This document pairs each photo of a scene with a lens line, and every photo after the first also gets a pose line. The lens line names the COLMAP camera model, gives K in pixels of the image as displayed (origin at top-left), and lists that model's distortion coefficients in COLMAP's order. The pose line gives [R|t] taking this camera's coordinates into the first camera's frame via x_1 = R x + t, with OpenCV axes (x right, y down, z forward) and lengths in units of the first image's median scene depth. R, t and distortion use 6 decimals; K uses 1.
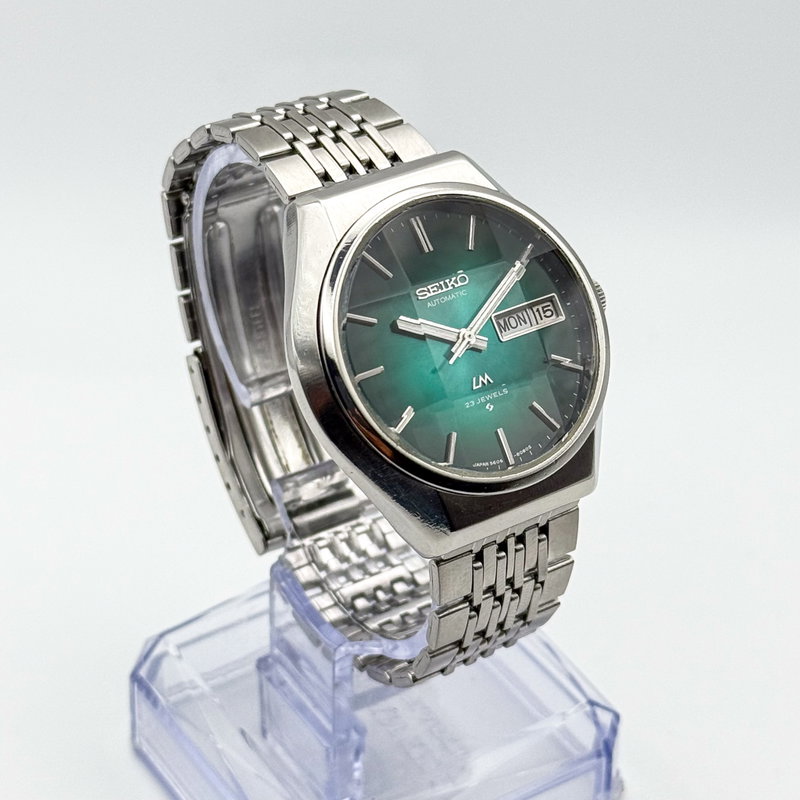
lens RADIAL K [[2250.6, 0, 400.0], [0, 2250.6, 400.0], [0, 0, 1]] dist [0.066695, 0.562991]
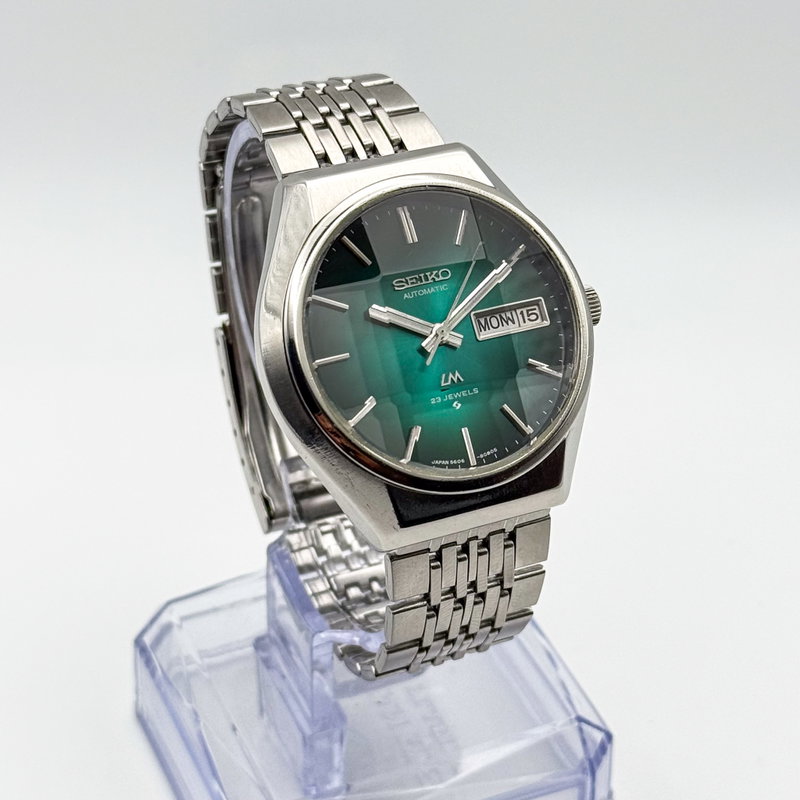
lens RADIAL K [[2250.6, 0, 400.0], [0, 2250.6, 400.0], [0, 0, 1]] dist [0.066695, 0.562991]
pose [[0.987682, 0.096595, -0.123101, 0.128003], [-0.096186, 0.995320, 0.009279, -0.005604], [0.123422, 0.002676, 0.992351, 0.021367]]
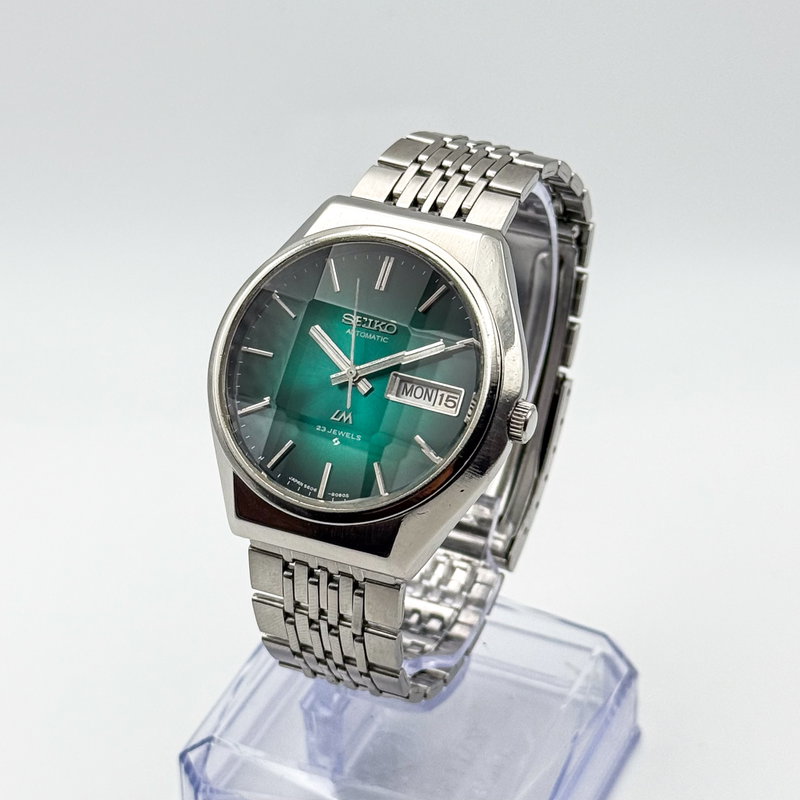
lens RADIAL K [[2250.6, 0, 400.0], [0, 2250.6, 400.0], [0, 0, 1]] dist [0.066695, 0.562991]
pose [[0.584950, 0.467228, -0.662972, 0.699086], [-0.482750, 0.857411, 0.178320, -0.202195], [0.651756, 0.215741, 0.727097, 0.239312]]
